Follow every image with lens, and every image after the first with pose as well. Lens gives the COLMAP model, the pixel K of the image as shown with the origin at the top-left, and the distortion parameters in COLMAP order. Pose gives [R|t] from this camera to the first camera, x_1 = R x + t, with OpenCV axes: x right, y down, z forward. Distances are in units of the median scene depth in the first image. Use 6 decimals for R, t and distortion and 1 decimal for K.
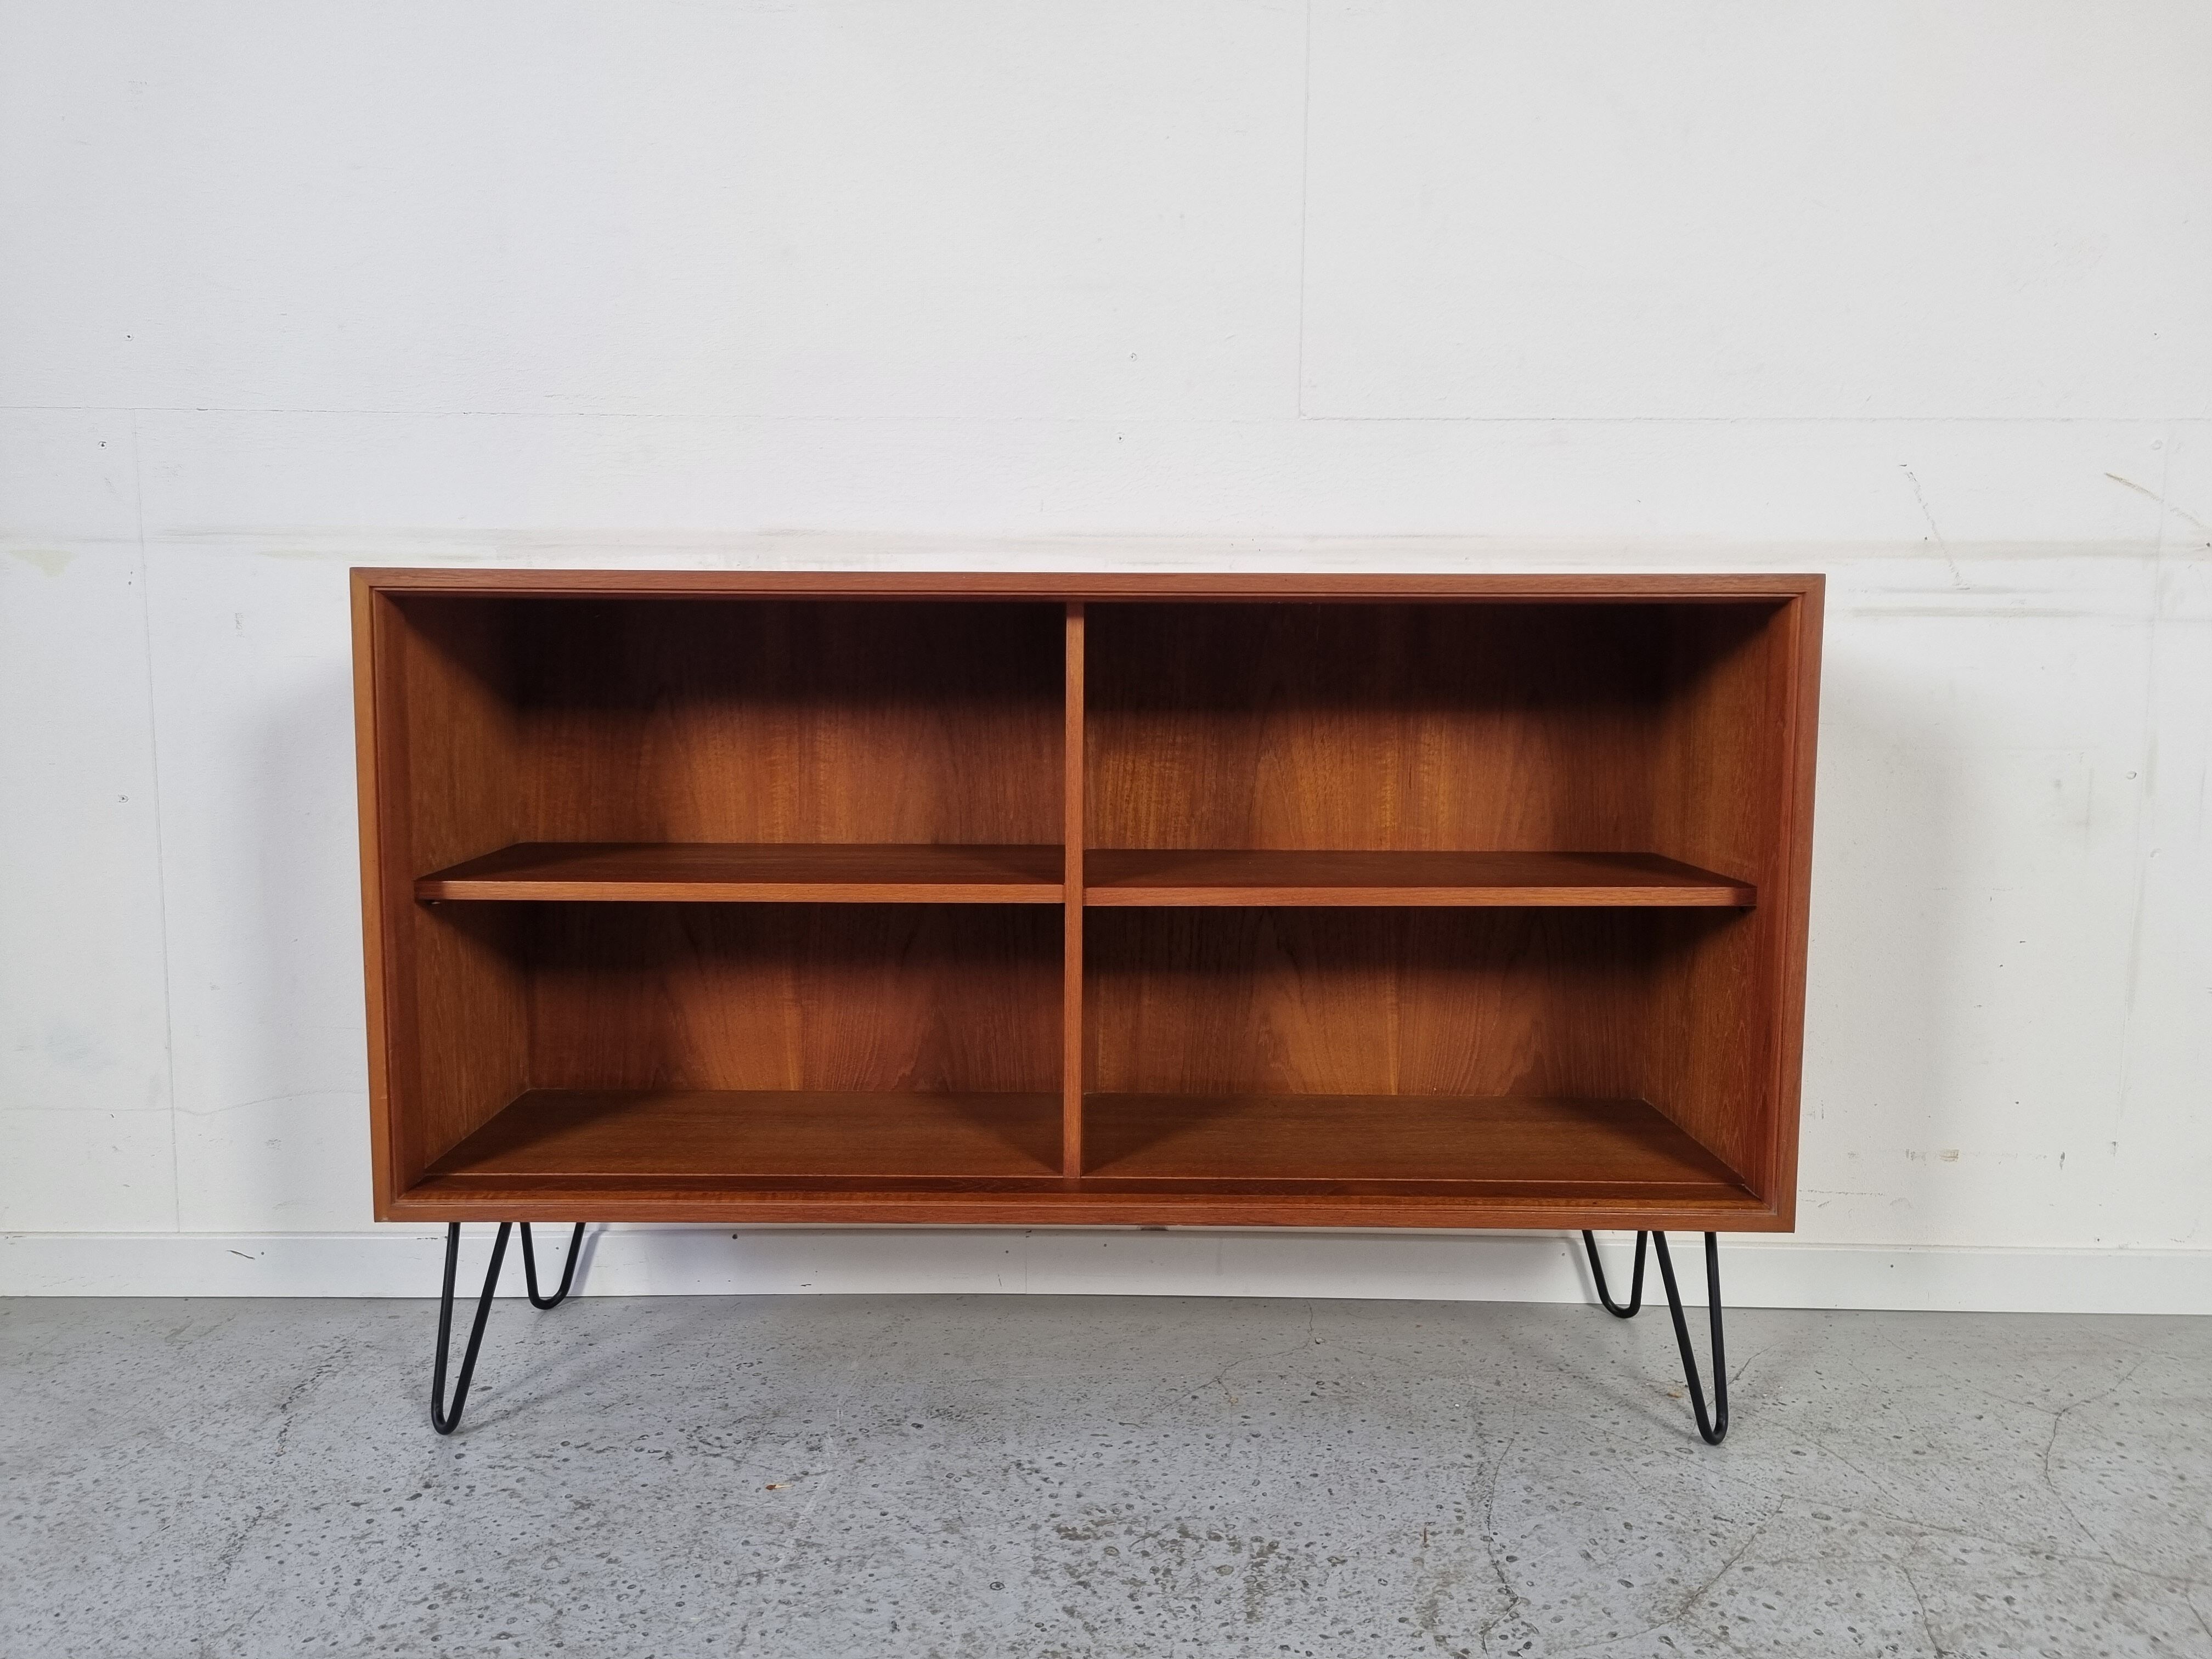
lens RADIAL K [[1657.8, 0, 1084.4], [0, 1657.8, 842.4], [0, 0, 1]] dist [0.063798, -0.054059]
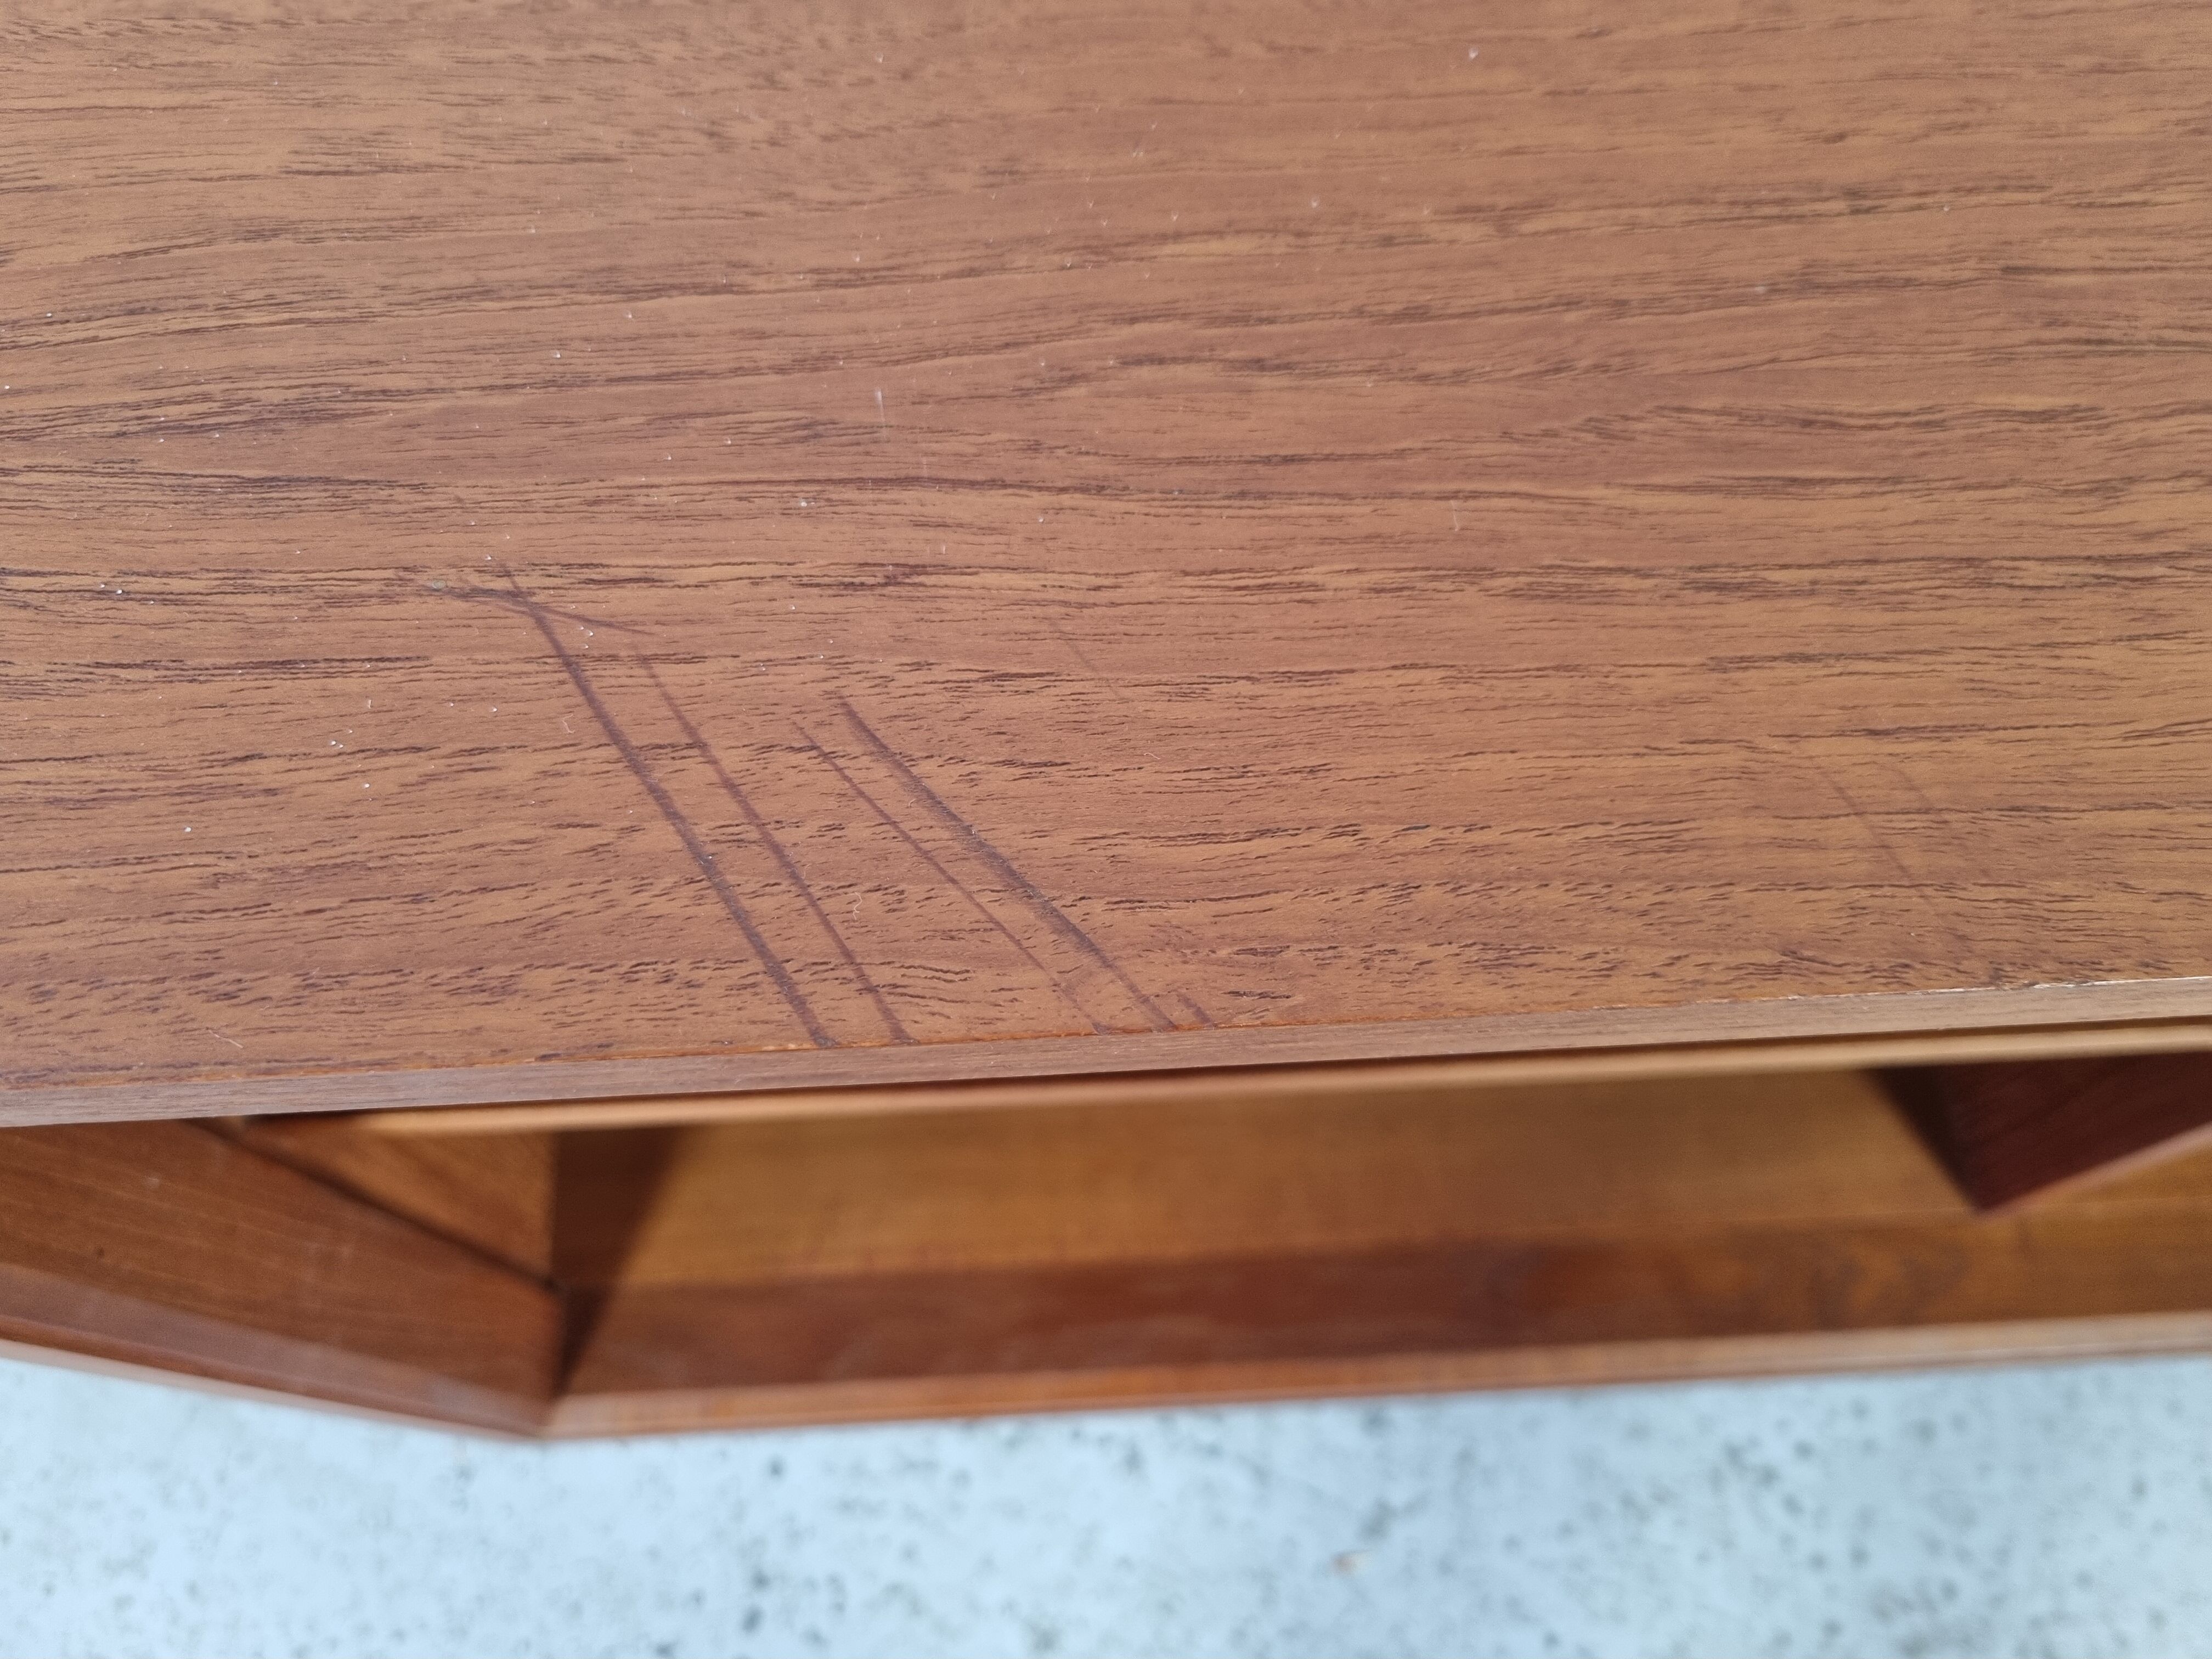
lens RADIAL K [[1746.0, 0, 1106.0], [0, 1746.0, 829.5], [0, 0, 1]] dist [-0.002359, -0.006334]
pose [[0.998216, -0.056223, 0.020071, -0.243582], [0.009824, 0.486328, 0.873721, -0.255782], [-0.058884, -0.871966, 0.486012, 0.849490]]
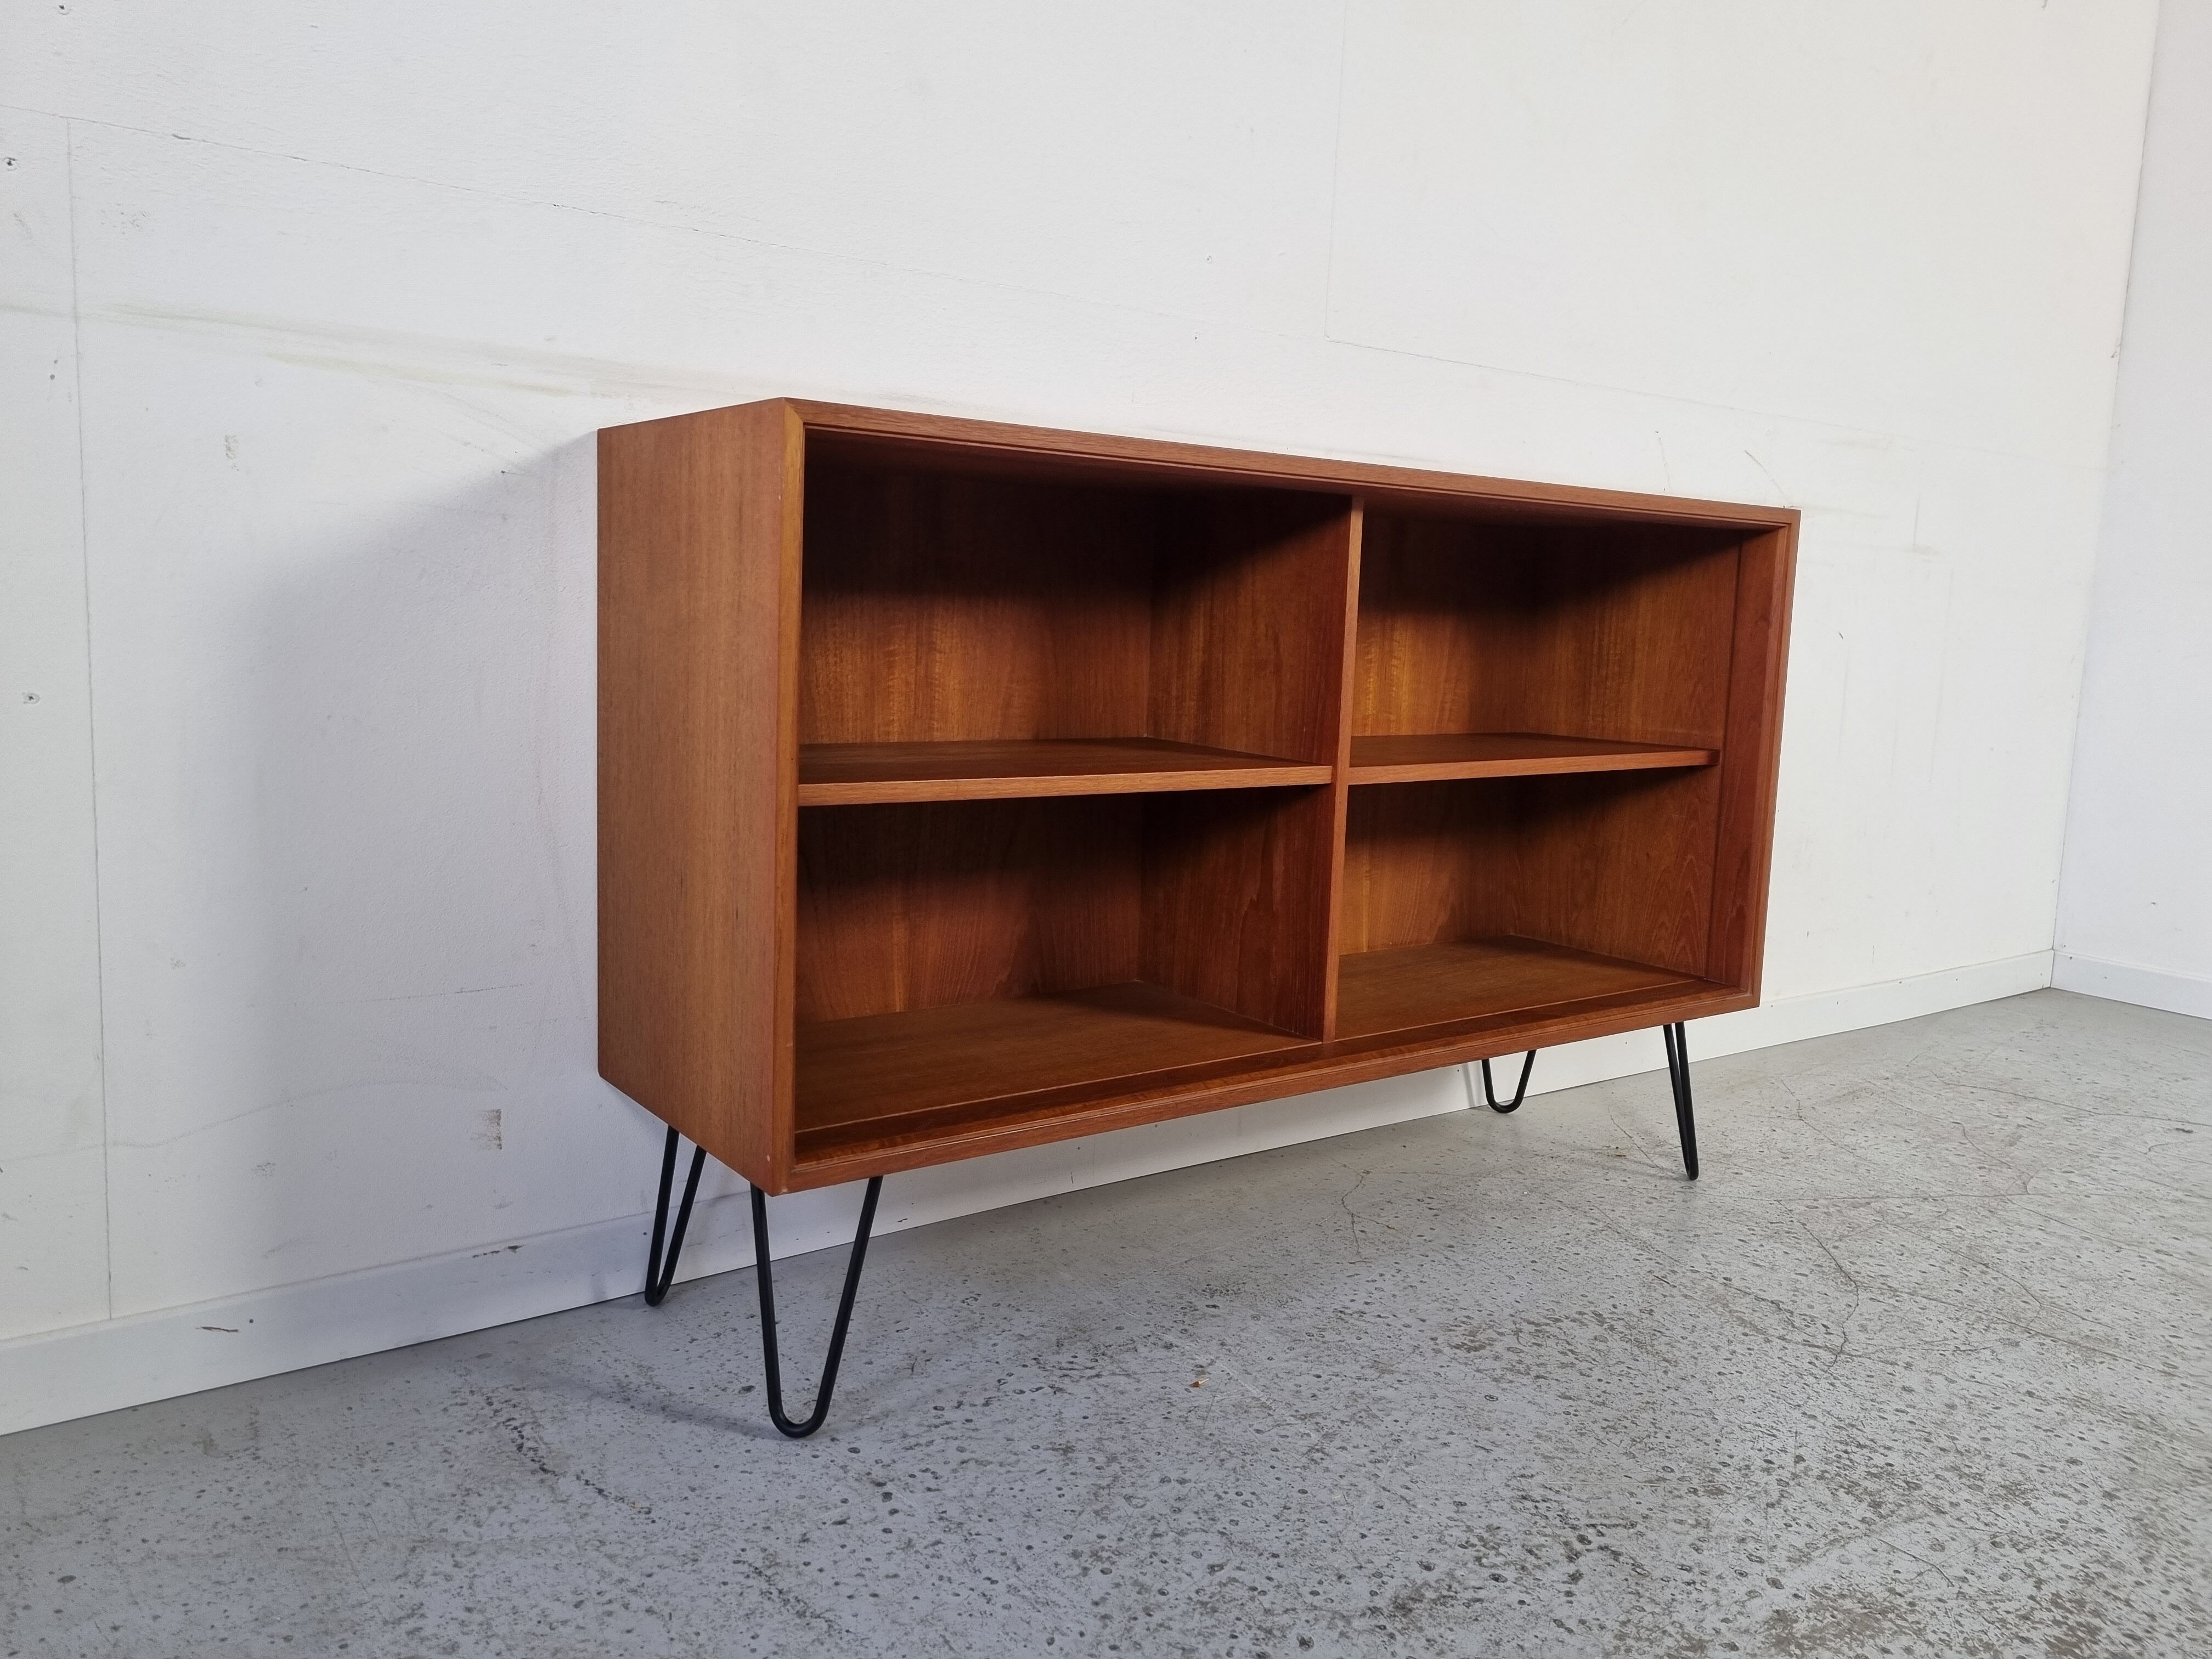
lens RADIAL K [[1654.4, 0, 1105.7], [0, 1654.4, 819.9], [0, 0, 1]] dist [0.068668, -0.062690]
pose [[0.802915, -0.051188, 0.593891, -0.722003], [0.034670, 0.998630, 0.039201, 0.013286], [-0.595084, -0.010885, 0.803590, 0.228174]]
